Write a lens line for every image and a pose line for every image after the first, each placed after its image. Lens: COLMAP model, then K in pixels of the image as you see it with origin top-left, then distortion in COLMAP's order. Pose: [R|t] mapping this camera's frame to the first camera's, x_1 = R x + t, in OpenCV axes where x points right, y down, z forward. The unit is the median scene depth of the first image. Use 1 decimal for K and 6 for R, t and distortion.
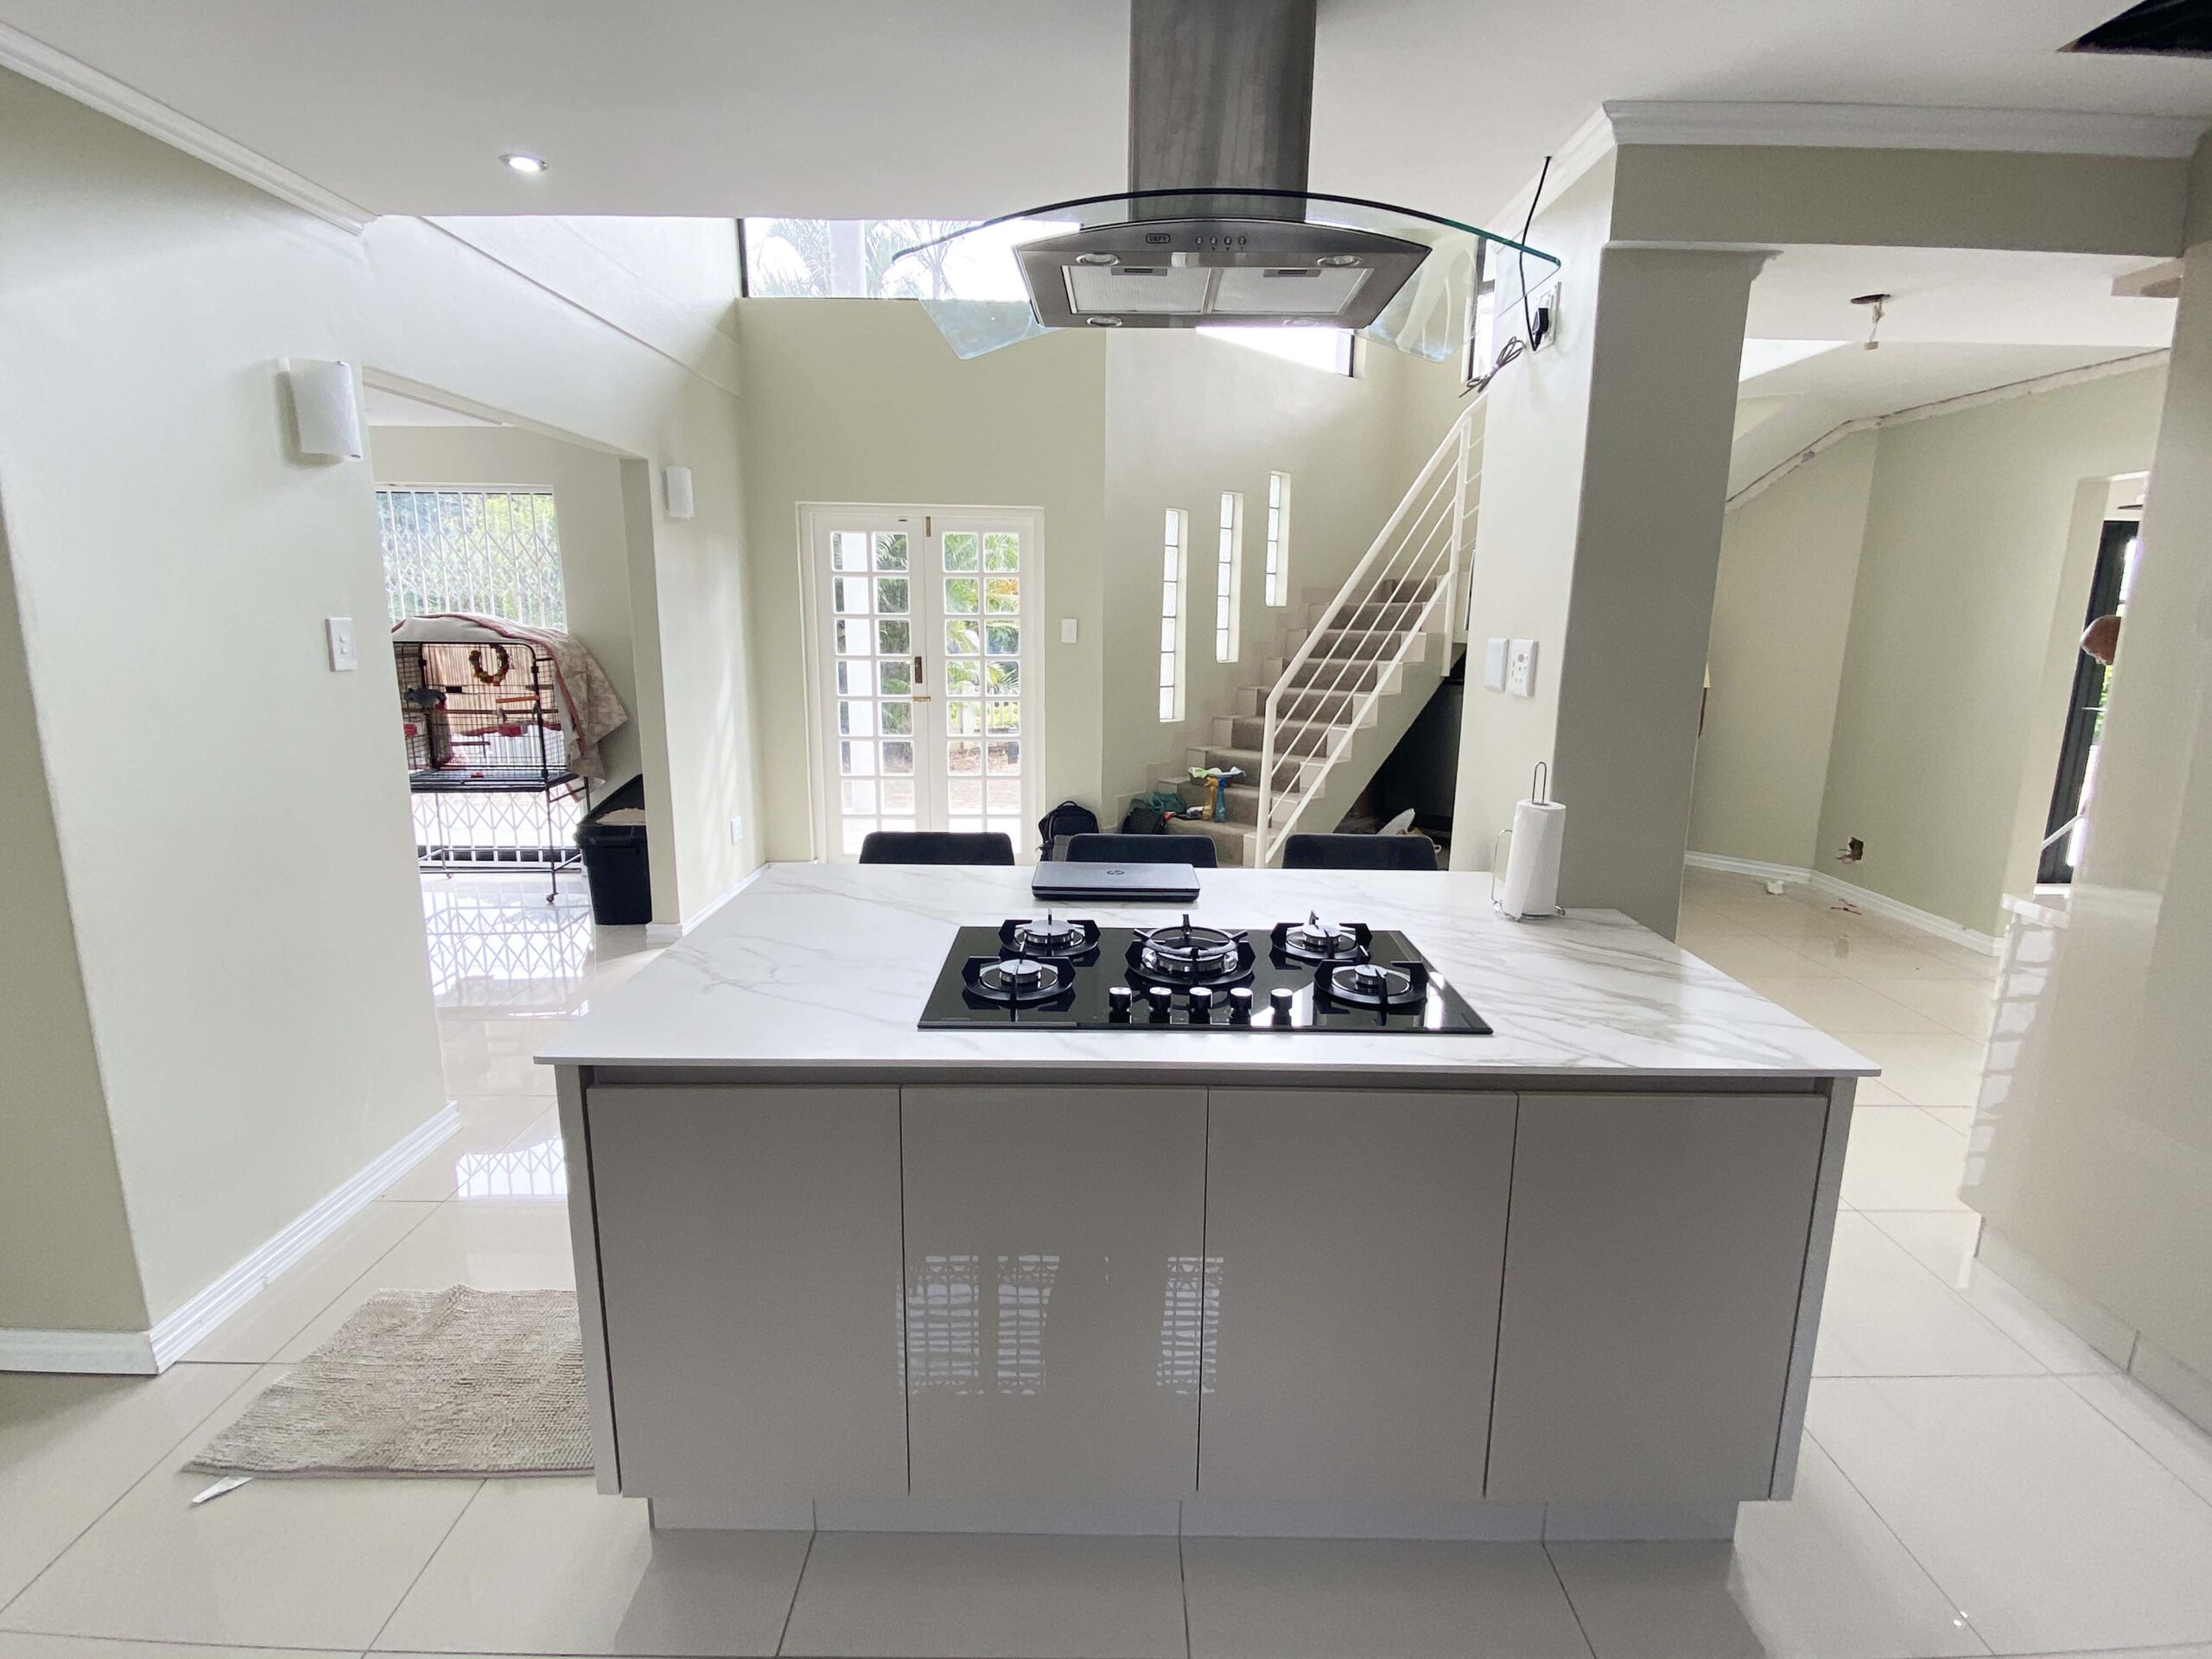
lens RADIAL K [[1047.9, 0, 1108.0], [0, 1047.9, 812.6], [0, 0, 1]] dist [0.059125, -0.065722]
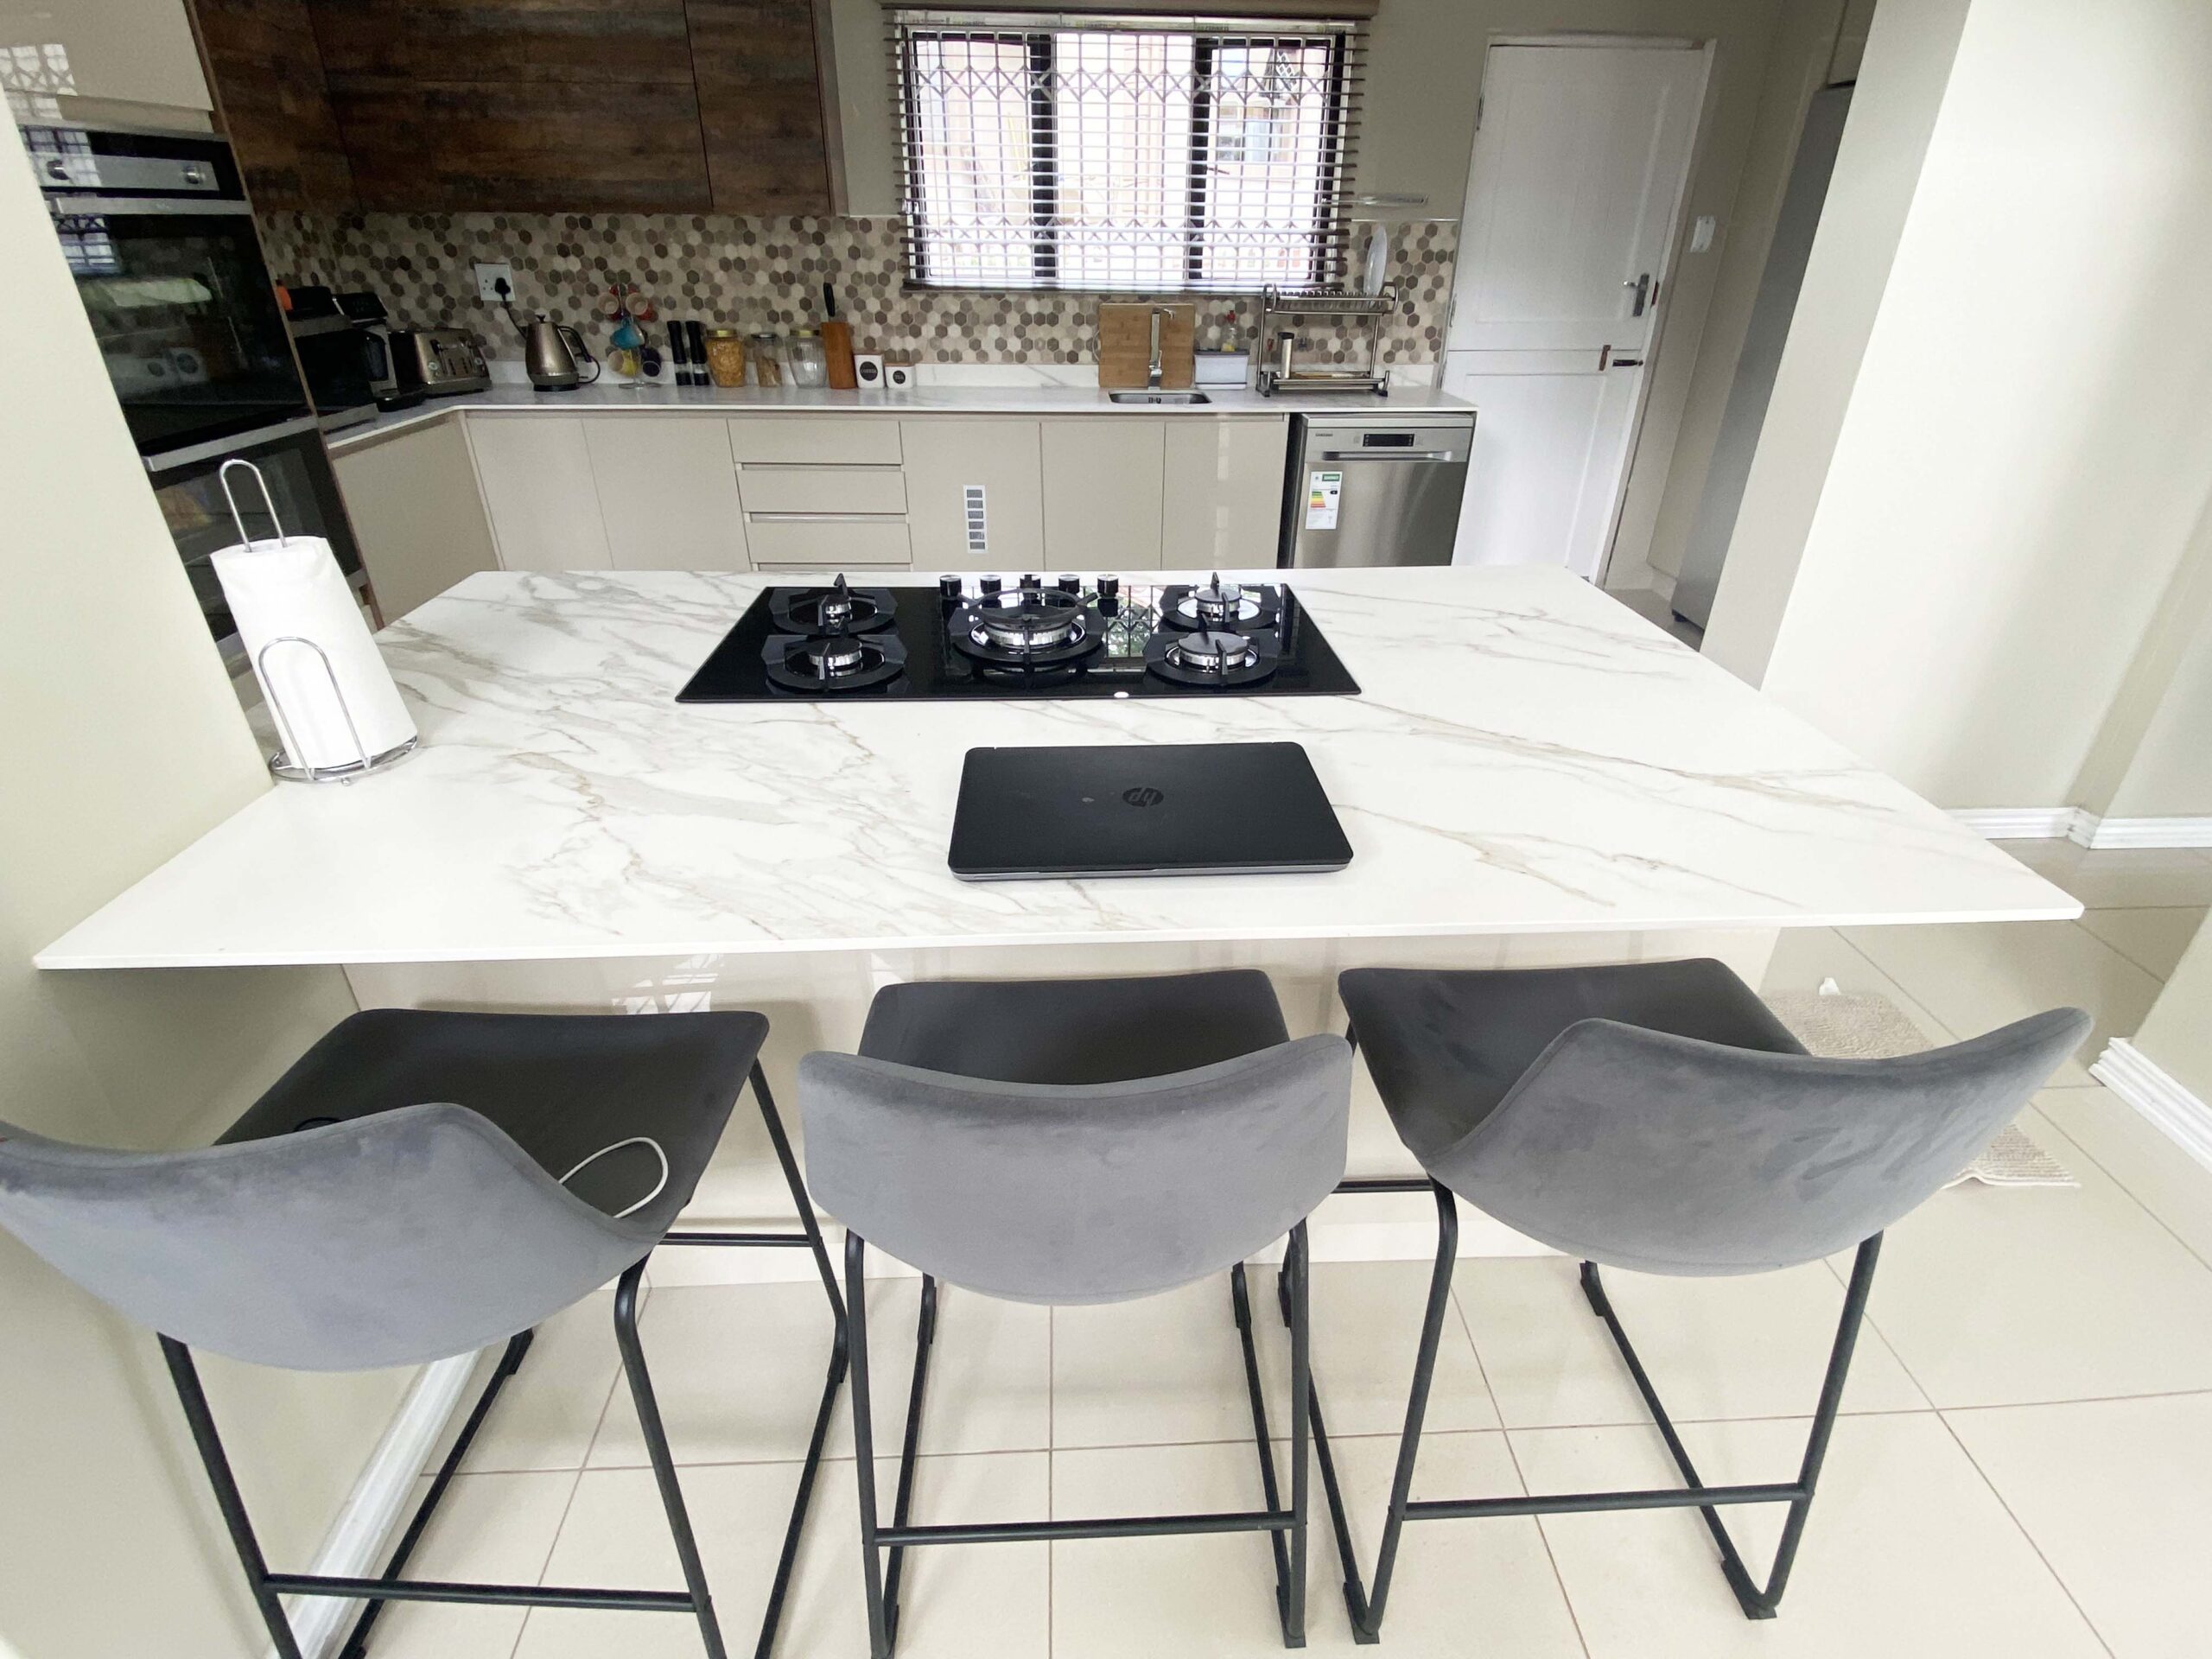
lens RADIAL K [[1047.9, 0, 1108.0], [0, 1047.9, 812.6], [0, 0, 1]] dist [0.059125, -0.065722]
pose [[-0.999063, 0.007708, -0.042592, 0.052127], [-0.021437, 0.766728, 0.641614, -0.293729], [0.037602, 0.641926, -0.765844, 1.810339]]
